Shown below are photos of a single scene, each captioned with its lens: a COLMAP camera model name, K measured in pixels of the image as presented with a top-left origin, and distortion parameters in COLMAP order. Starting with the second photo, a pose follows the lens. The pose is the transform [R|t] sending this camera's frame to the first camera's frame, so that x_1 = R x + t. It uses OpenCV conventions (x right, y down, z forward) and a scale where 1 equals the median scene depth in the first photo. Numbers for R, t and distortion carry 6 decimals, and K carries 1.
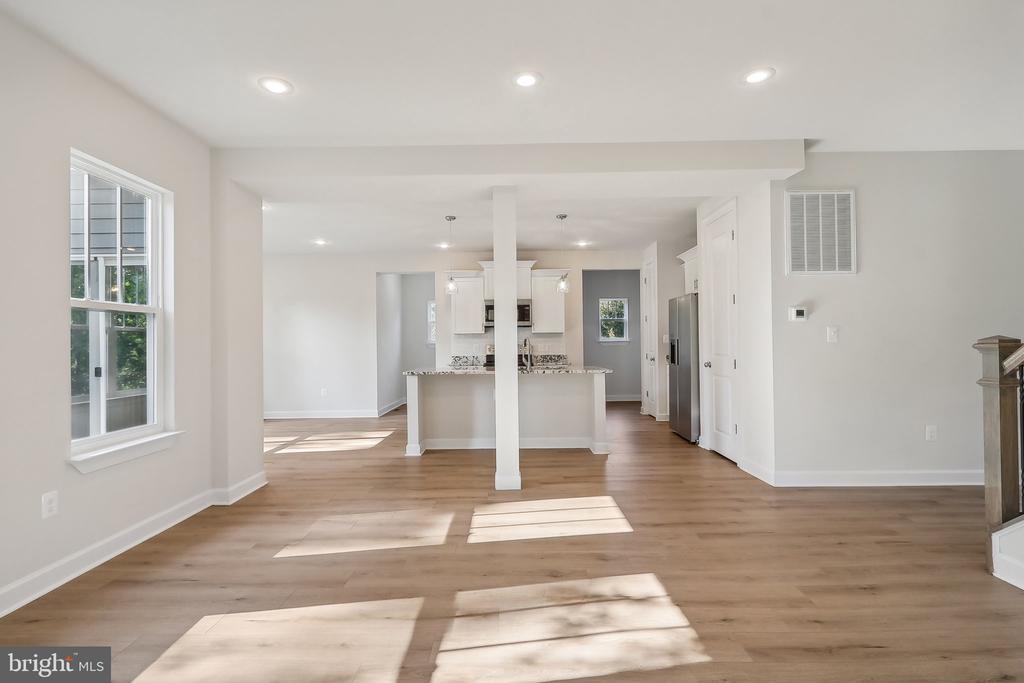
lens RADIAL K [[497.6, 0, 512.0], [0, 497.6, 341.5], [0, 0, 1]] dist [0.012647, -0.010799]
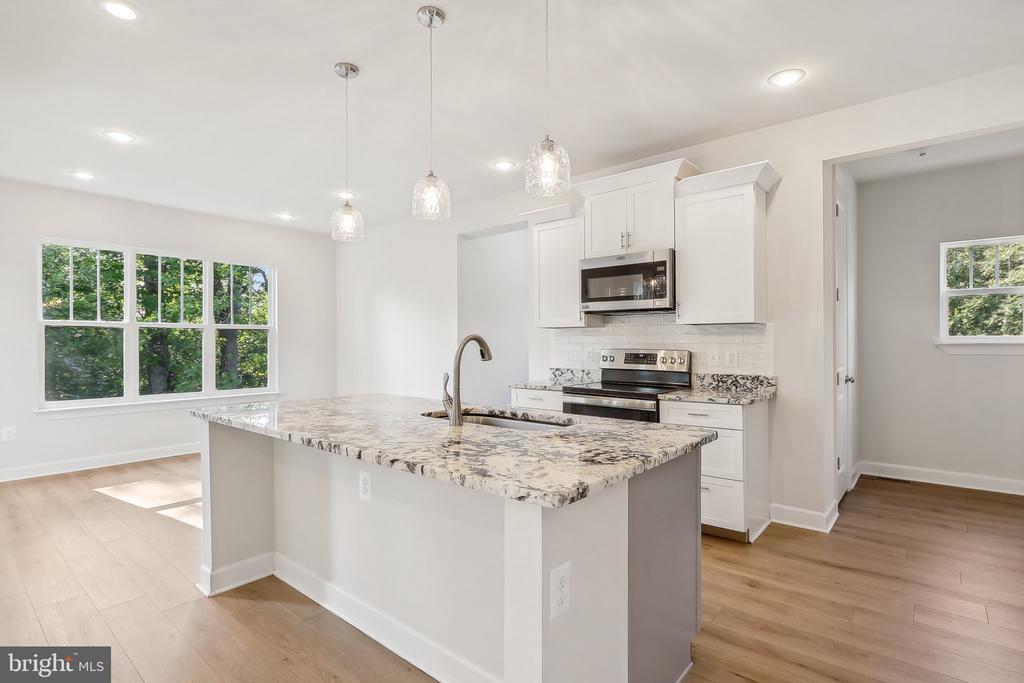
lens RADIAL K [[497.6, 0, 512.0], [0, 497.6, 341.5], [0, 0, 1]] dist [0.012647, -0.010799]
pose [[0.766381, 0.007487, -0.642343, 0.416395], [-0.003878, 0.999968, 0.007028, -0.007925], [0.642375, -0.002895, 0.766385, 1.101059]]
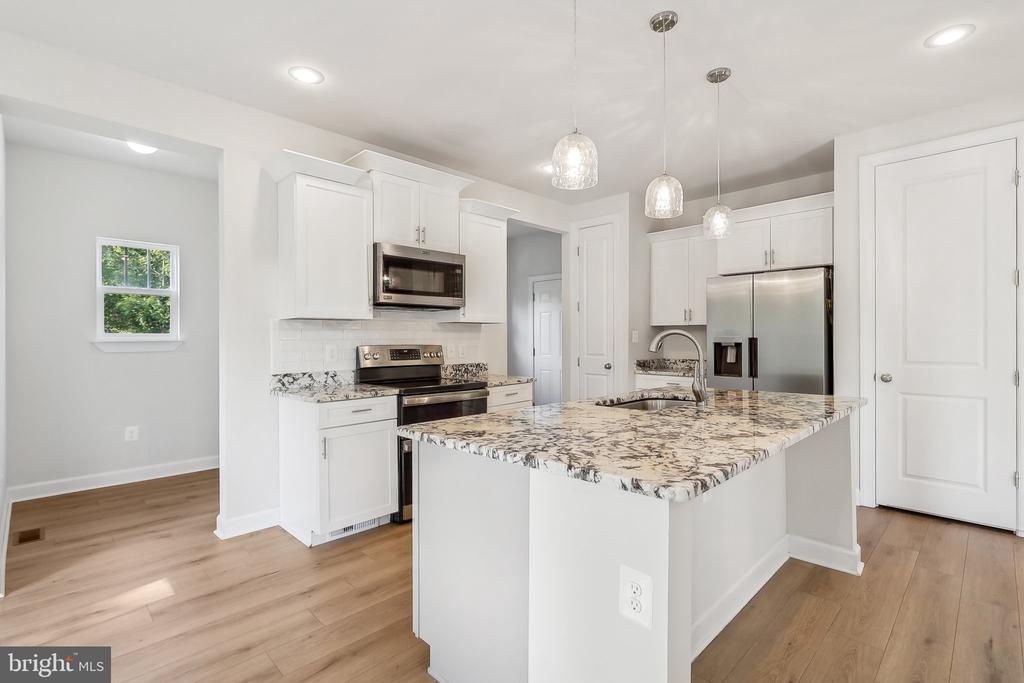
lens RADIAL K [[485.4, 0, 512.0], [0, 485.4, 341.5], [0, 0, 1]] dist [-0.002593, -0.000450]
pose [[0.706733, 0.003764, 0.707471, -0.526191], [-0.006341, 0.999979, 0.001015, 0.004127], [-0.707452, -0.005203, 0.706742, 1.196525]]
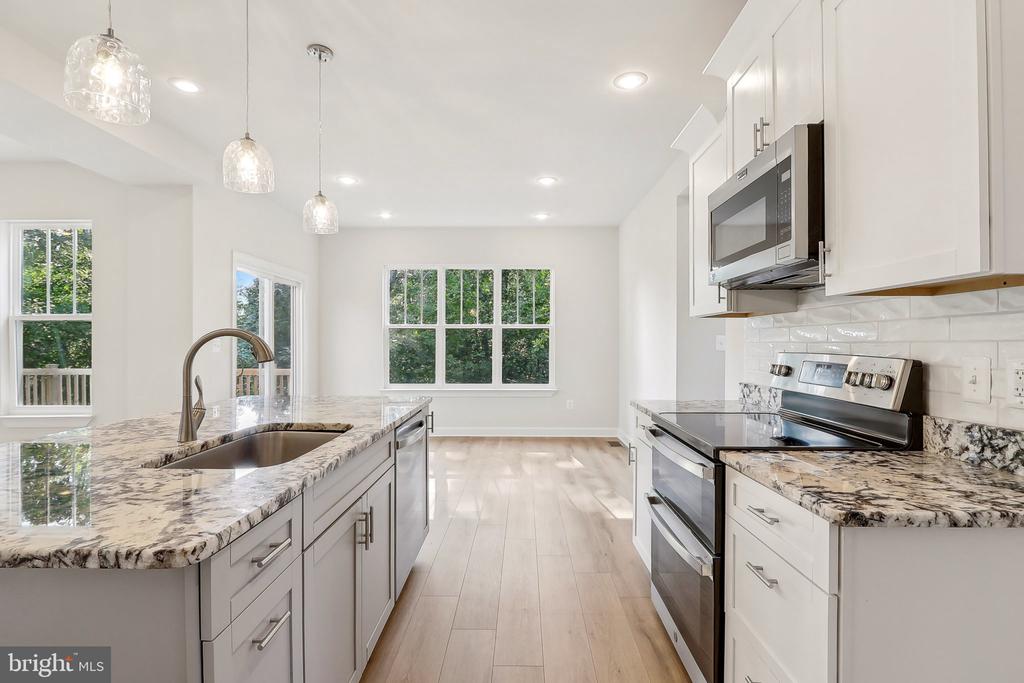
lens RADIAL K [[497.6, 0, 512.0], [0, 497.6, 341.5], [0, 0, 1]] dist [0.012647, -0.010799]
pose [[-0.013362, 0.009159, -0.999869, 0.456569], [0.004973, 0.999946, 0.009093, -0.004108], [0.999898, -0.004851, -0.013407, 1.716332]]
